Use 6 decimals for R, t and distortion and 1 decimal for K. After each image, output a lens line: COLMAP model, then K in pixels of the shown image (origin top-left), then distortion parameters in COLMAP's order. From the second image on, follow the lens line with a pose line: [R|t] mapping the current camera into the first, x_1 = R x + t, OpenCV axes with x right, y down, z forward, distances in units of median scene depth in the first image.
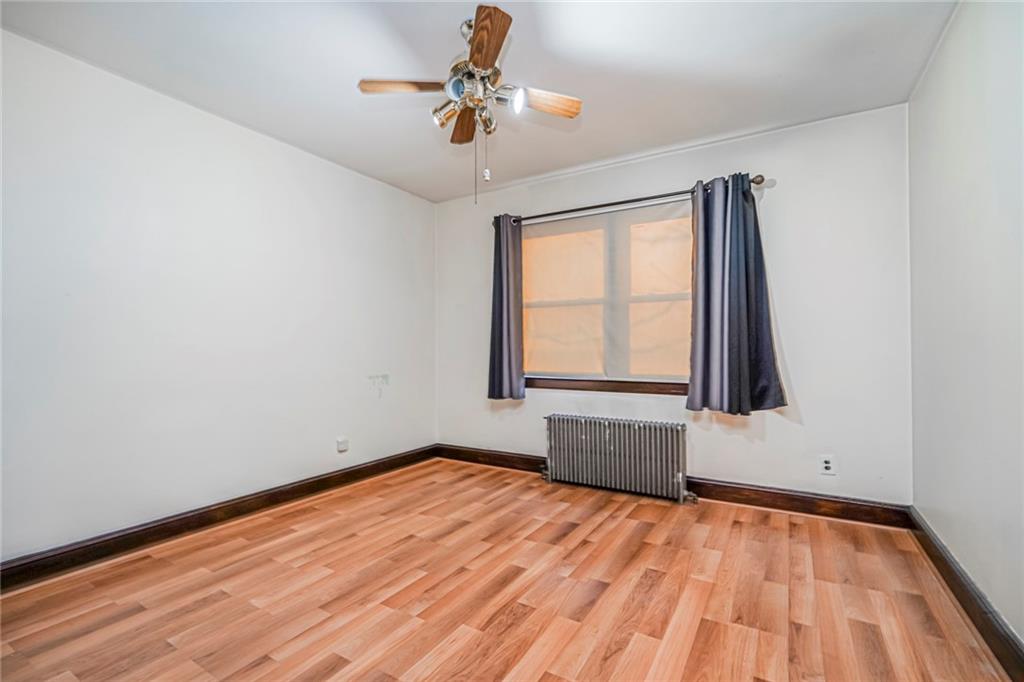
lens RADIAL K [[462.4, 0, 512.0], [0, 462.4, 341.0], [0, 0, 1]] dist [0.001163, 0.000039]
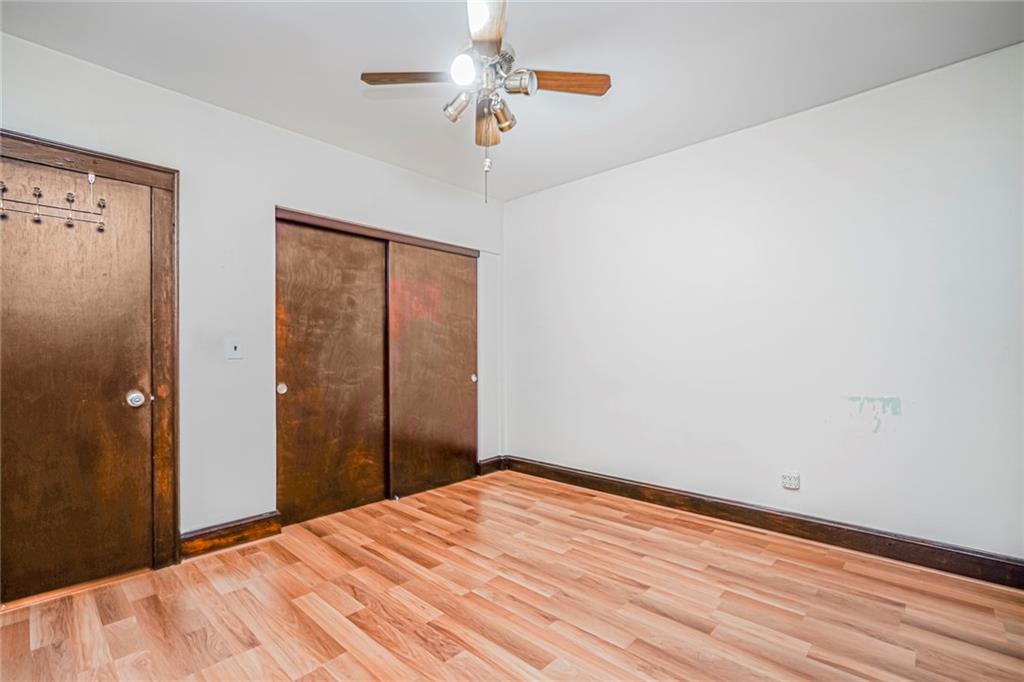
lens RADIAL K [[456.1, 0, 514.4], [0, 456.1, 356.2], [0, 0, 1]] dist [-0.000225, 0.000065]
pose [[-0.199620, 0.013542, -0.979780, 0.662858], [0.024598, 0.999659, 0.008805, -0.000154], [0.979565, -0.022343, -0.199885, 1.017189]]
